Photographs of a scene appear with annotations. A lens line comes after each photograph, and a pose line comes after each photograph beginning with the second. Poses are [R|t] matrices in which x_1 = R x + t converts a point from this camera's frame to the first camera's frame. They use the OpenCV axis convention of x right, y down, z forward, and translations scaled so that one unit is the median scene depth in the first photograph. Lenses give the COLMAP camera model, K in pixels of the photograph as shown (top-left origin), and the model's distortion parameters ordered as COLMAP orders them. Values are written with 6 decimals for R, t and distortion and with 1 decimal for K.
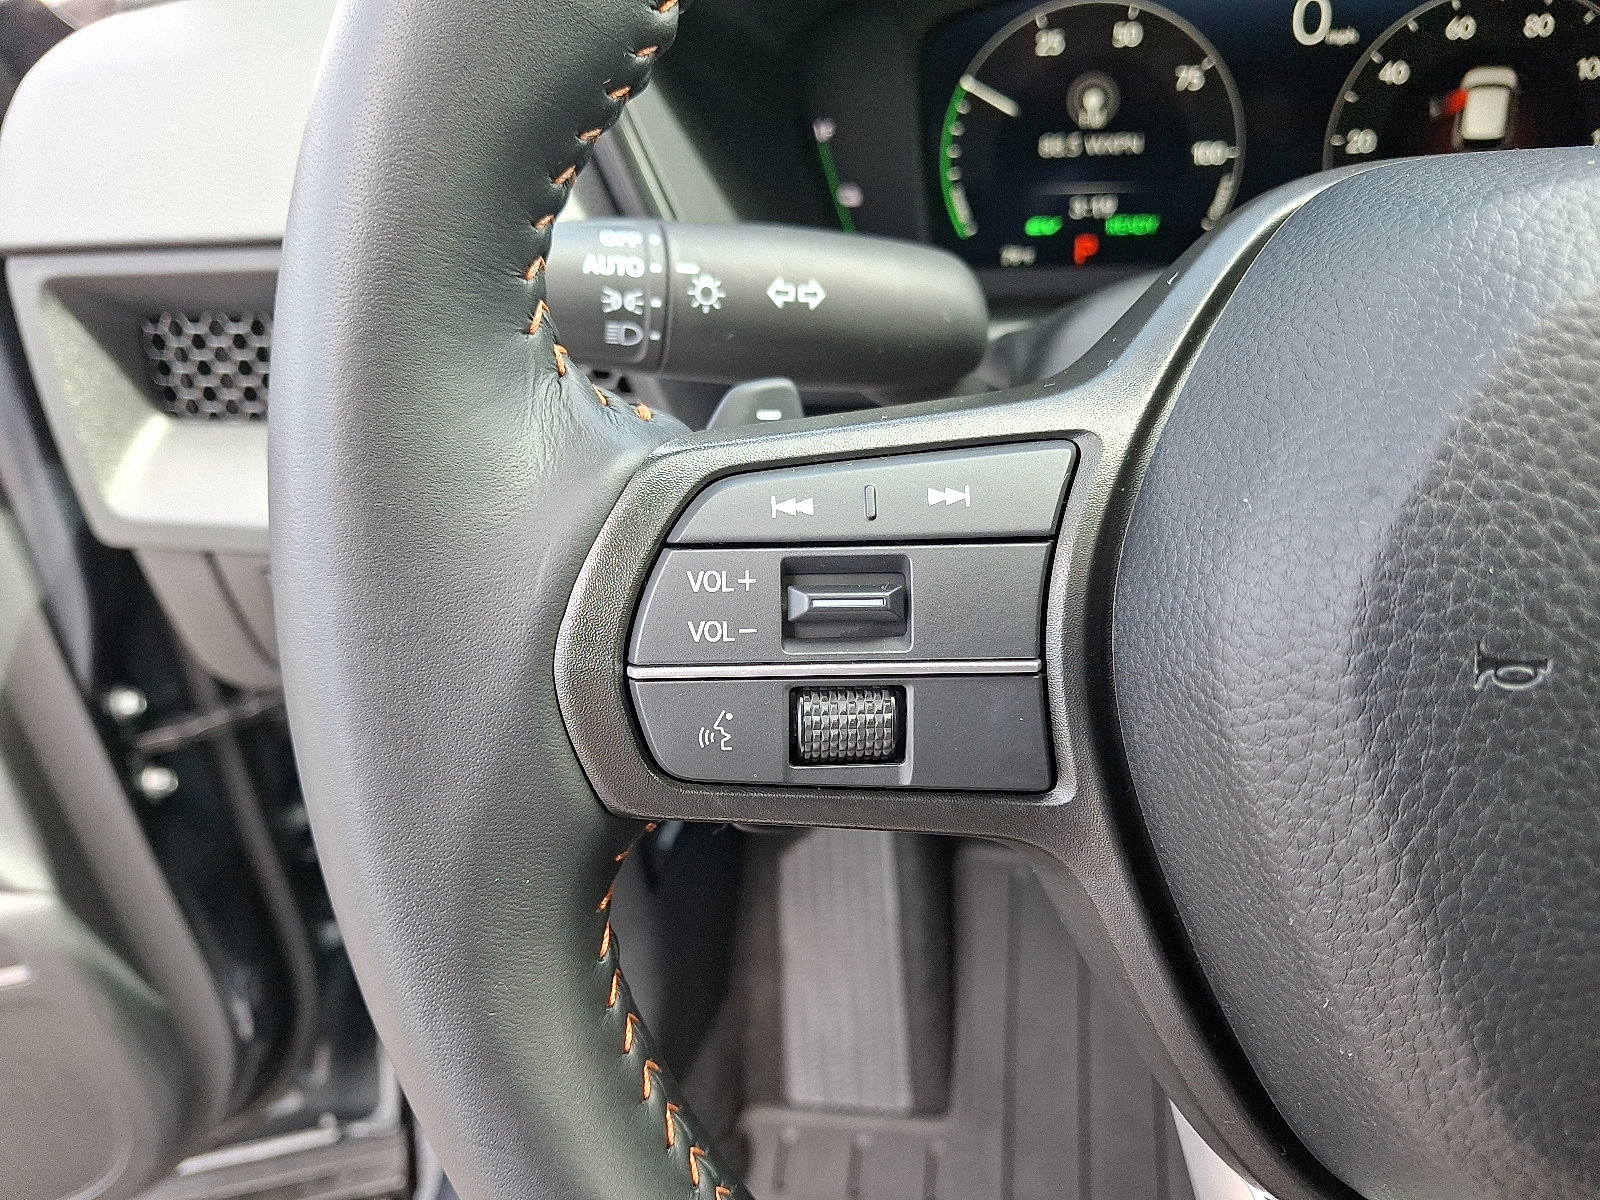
lens RADIAL K [[1179.9, 0, 800.0], [0, 1179.9, 600.0], [0, 0, 1]] dist [0.154737, -0.196175]
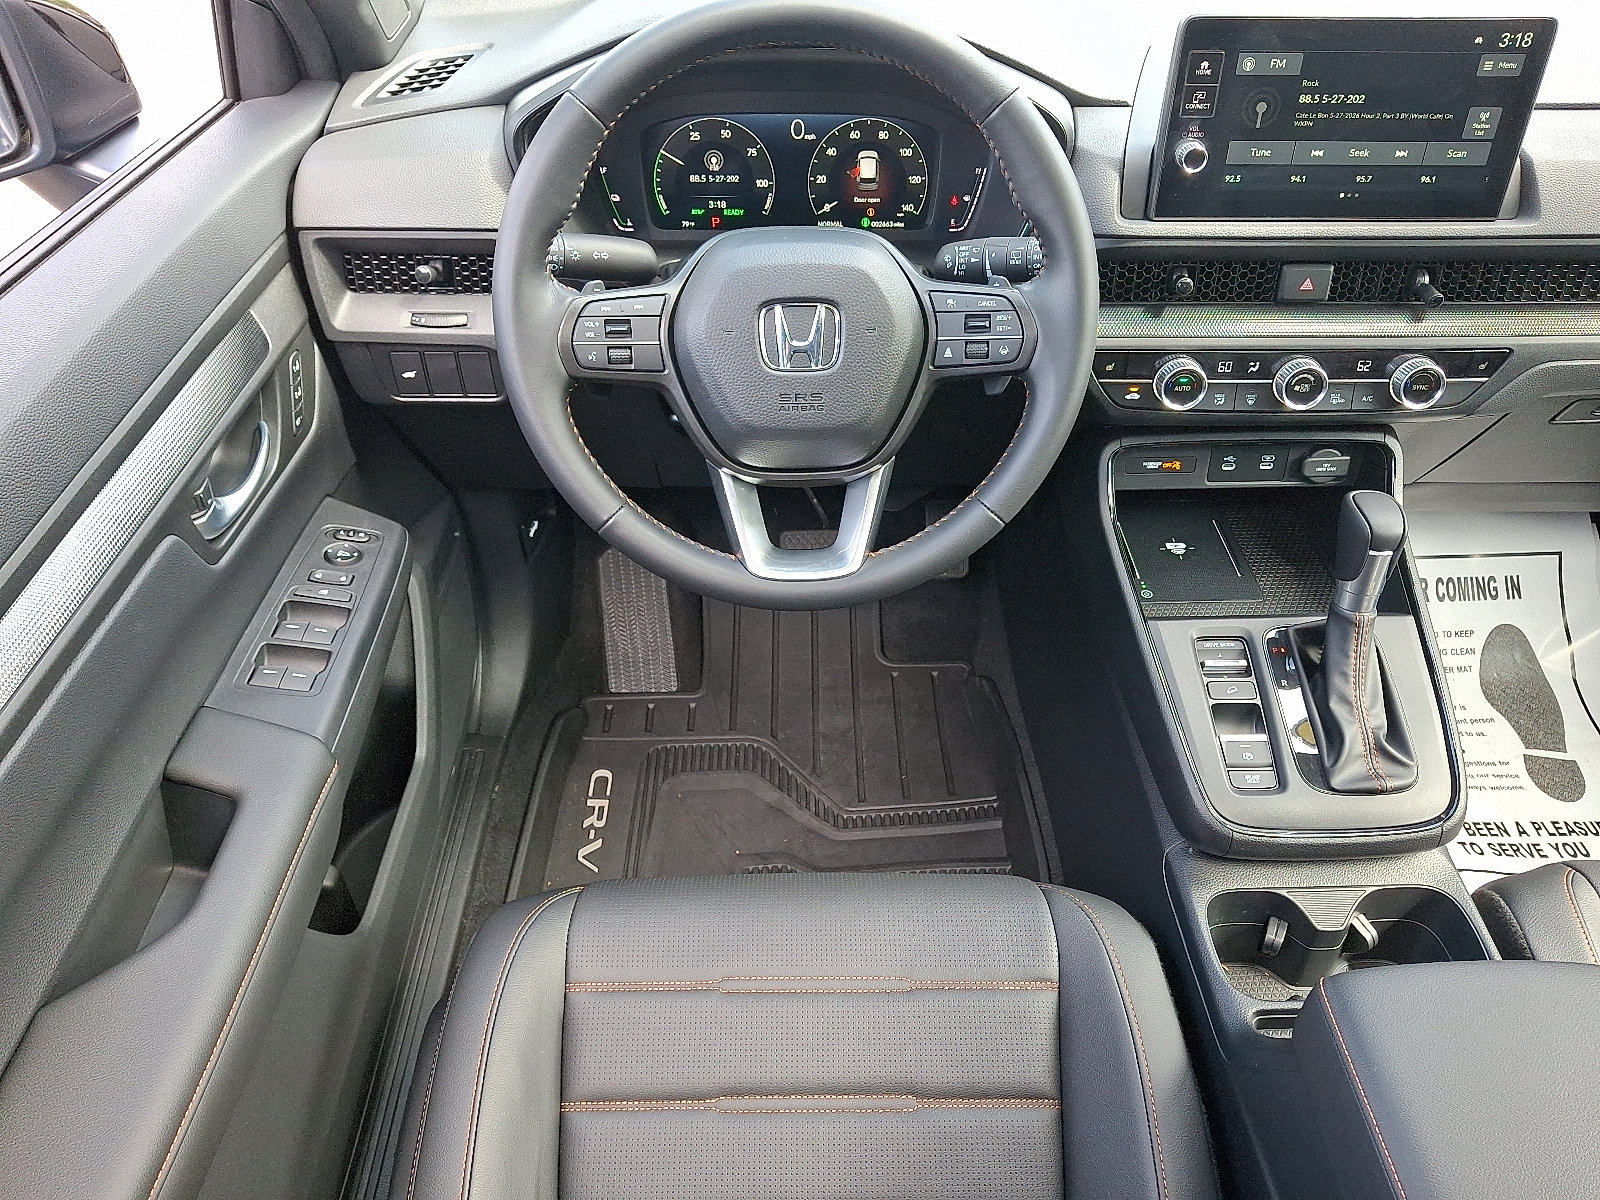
lens RADIAL K [[1179.9, 0, 800.0], [0, 1179.9, 600.0], [0, 0, 1]] dist [0.154737, -0.196175]
pose [[0.984826, -0.047361, 0.166955, -0.060117], [0.031356, 0.994768, 0.097231, 0.412965], [-0.170686, -0.090520, 0.981159, -2.539595]]
